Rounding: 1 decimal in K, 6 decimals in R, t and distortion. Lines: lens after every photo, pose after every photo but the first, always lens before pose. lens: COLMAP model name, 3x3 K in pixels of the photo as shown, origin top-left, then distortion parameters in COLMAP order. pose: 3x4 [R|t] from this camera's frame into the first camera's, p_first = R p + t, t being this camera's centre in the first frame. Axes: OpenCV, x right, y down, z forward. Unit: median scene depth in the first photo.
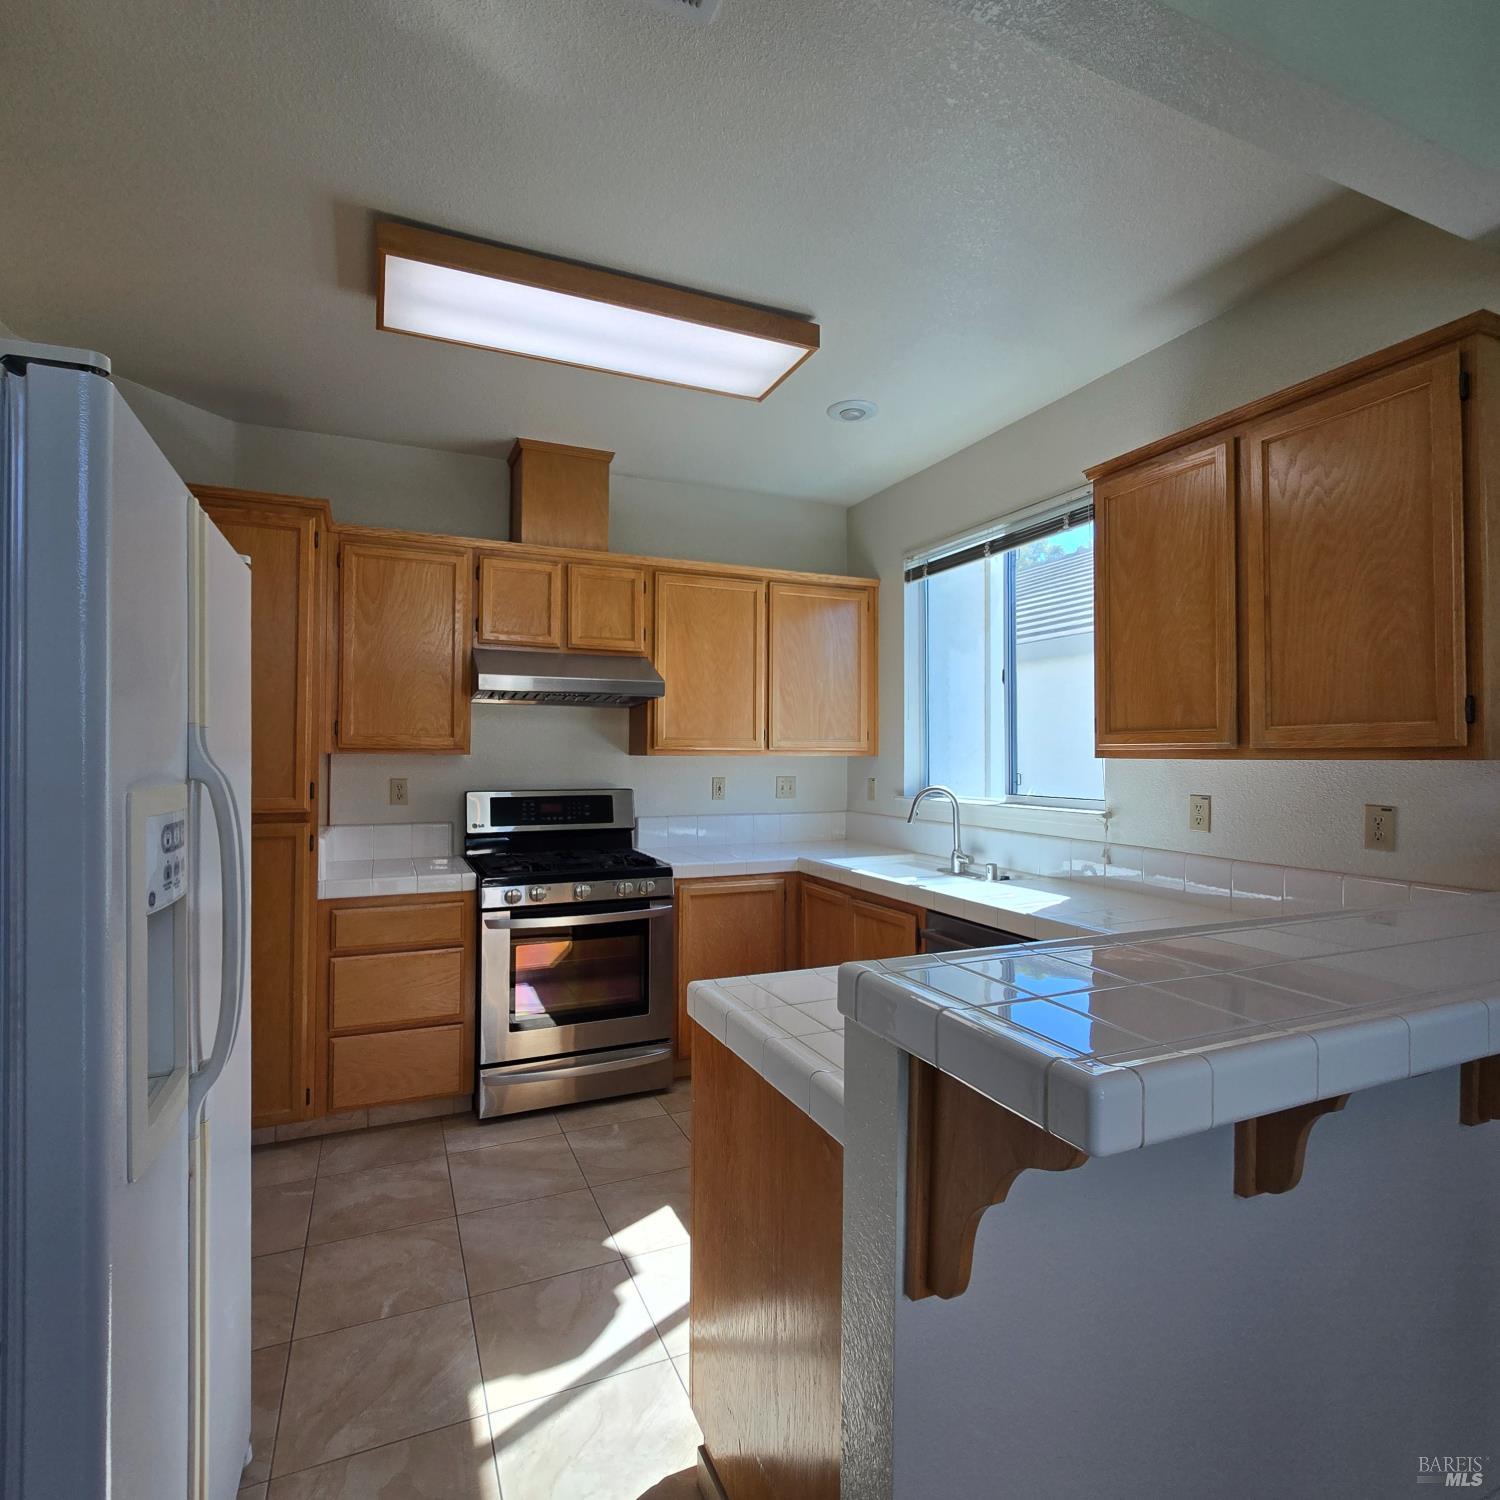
lens RADIAL K [[814.2, 0, 732.4], [0, 814.2, 744.4], [0, 0, 1]] dist [-0.003047, -0.002291]
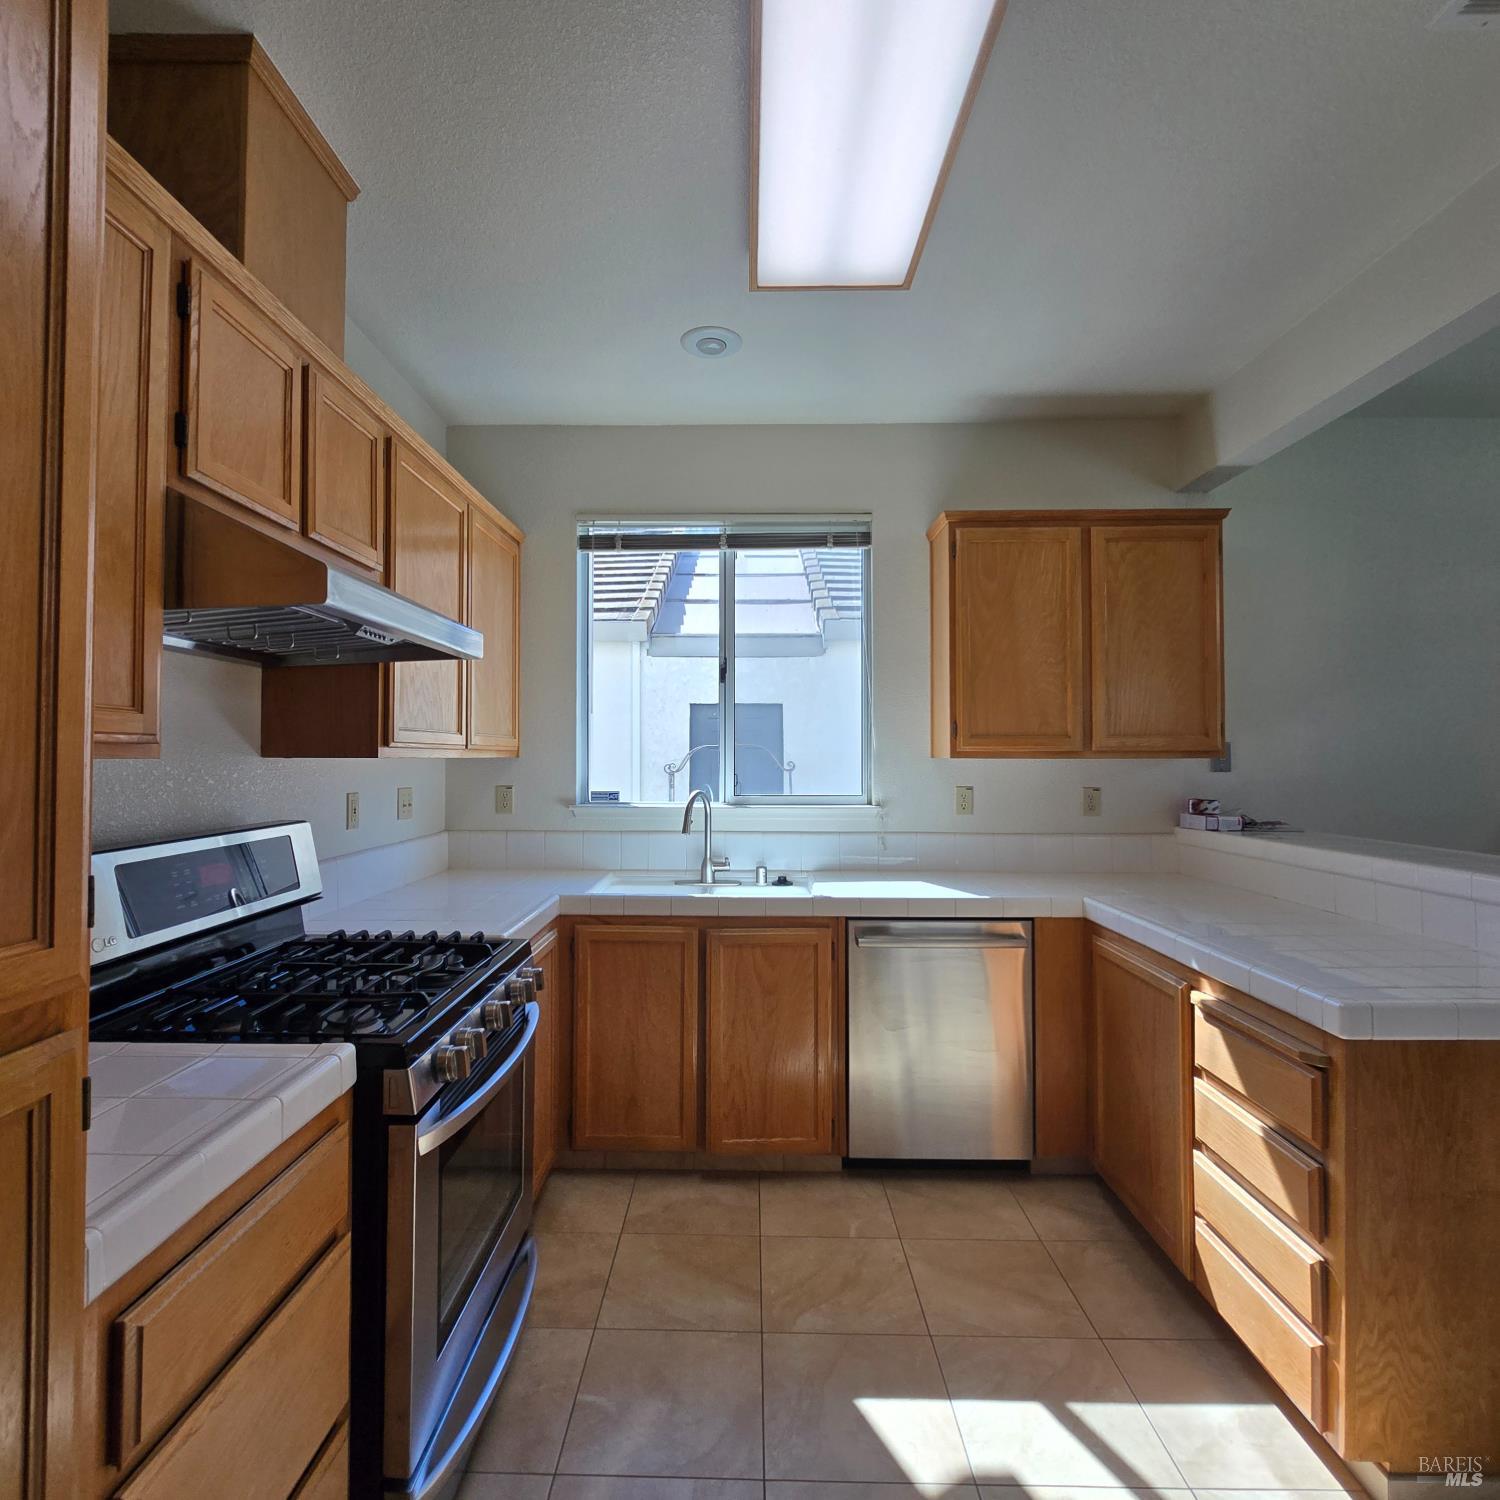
lens RADIAL K [[814.2, 0, 732.4], [0, 814.2, 744.4], [0, 0, 1]] dist [-0.003047, -0.002291]
pose [[0.407269, 0.011809, 0.913232, -0.723363], [-0.010894, 0.999908, -0.008071, 0.009796], [-0.913243, -0.006661, 0.407361, 0.774932]]
